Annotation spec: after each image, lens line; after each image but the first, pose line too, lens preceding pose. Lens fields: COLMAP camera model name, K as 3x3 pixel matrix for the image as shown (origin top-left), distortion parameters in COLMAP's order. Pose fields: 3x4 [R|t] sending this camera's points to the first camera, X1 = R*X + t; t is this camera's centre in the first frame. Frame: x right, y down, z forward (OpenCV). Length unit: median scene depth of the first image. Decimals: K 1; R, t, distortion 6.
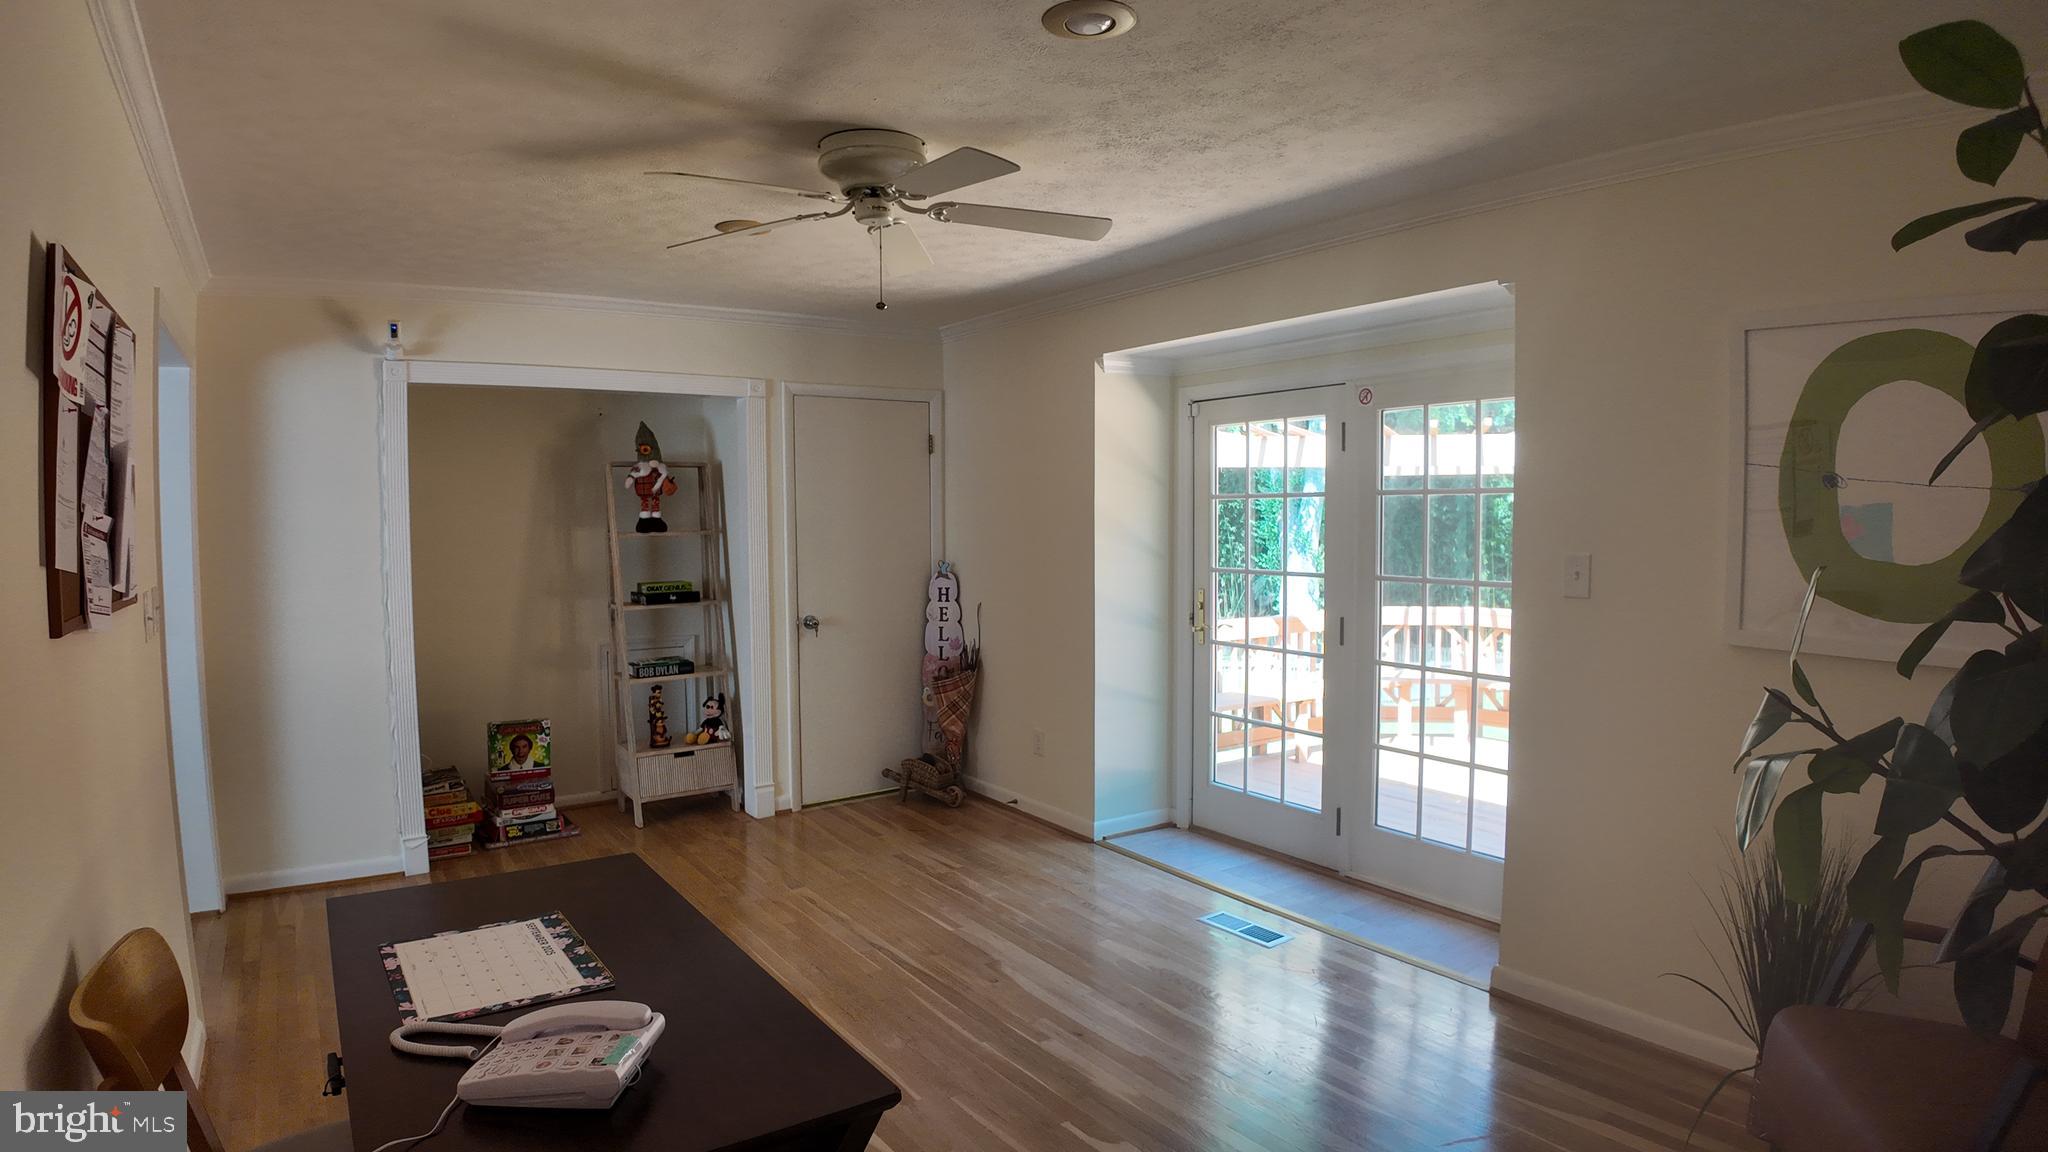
lens RADIAL K [[1111.7, 0, 1026.8], [0, 1111.7, 567.5], [0, 0, 1]] dist [-0.090113, -0.019834]
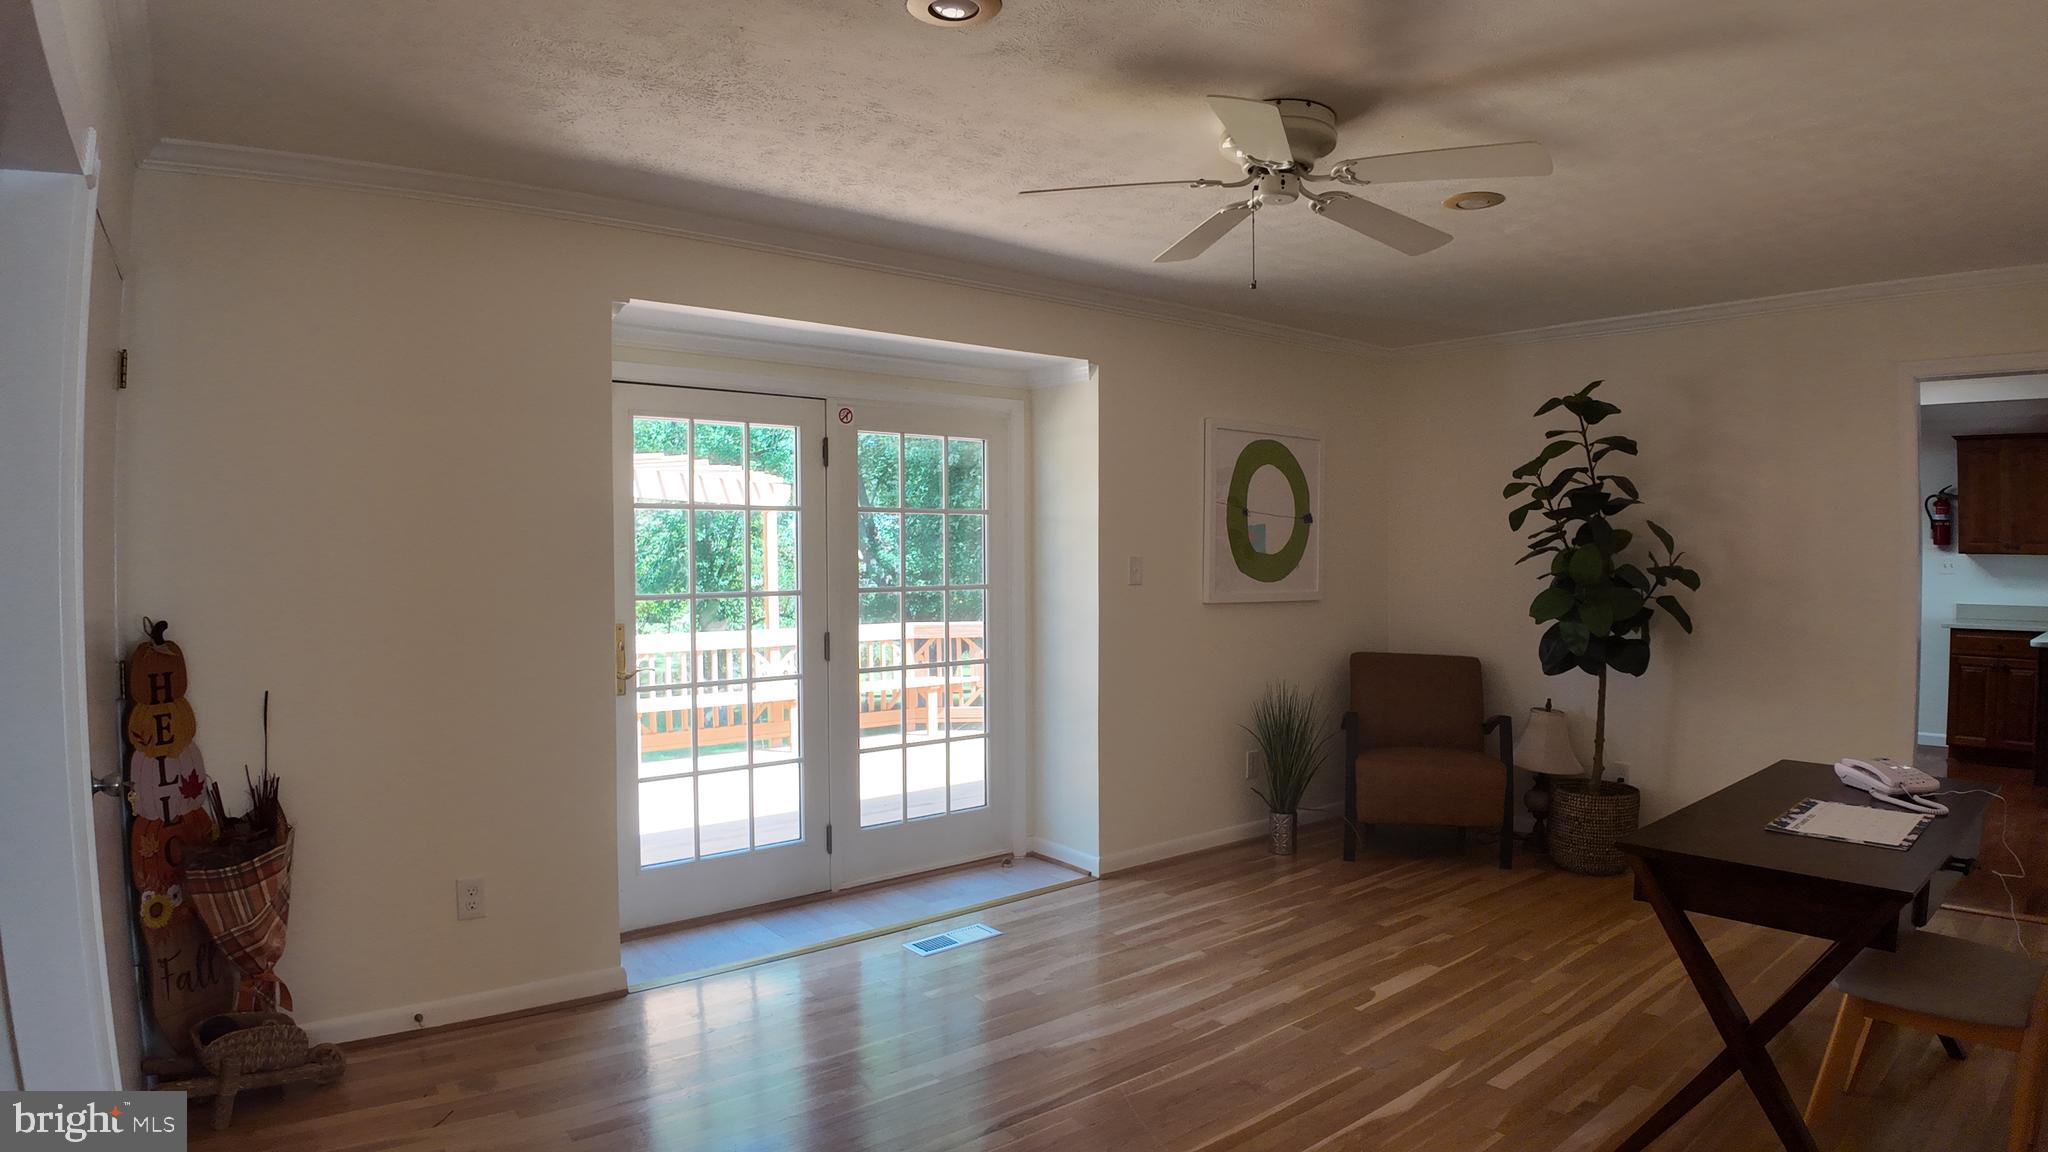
lens RADIAL K [[1111.7, 0, 1026.8], [0, 1111.7, 567.5], [0, 0, 1]] dist [-0.090113, -0.019834]
pose [[-0.063212, -0.011595, 0.997933, -0.723300], [0.054138, 0.998420, 0.015029, -0.019177], [-0.996531, 0.054976, -0.062484, 0.879842]]
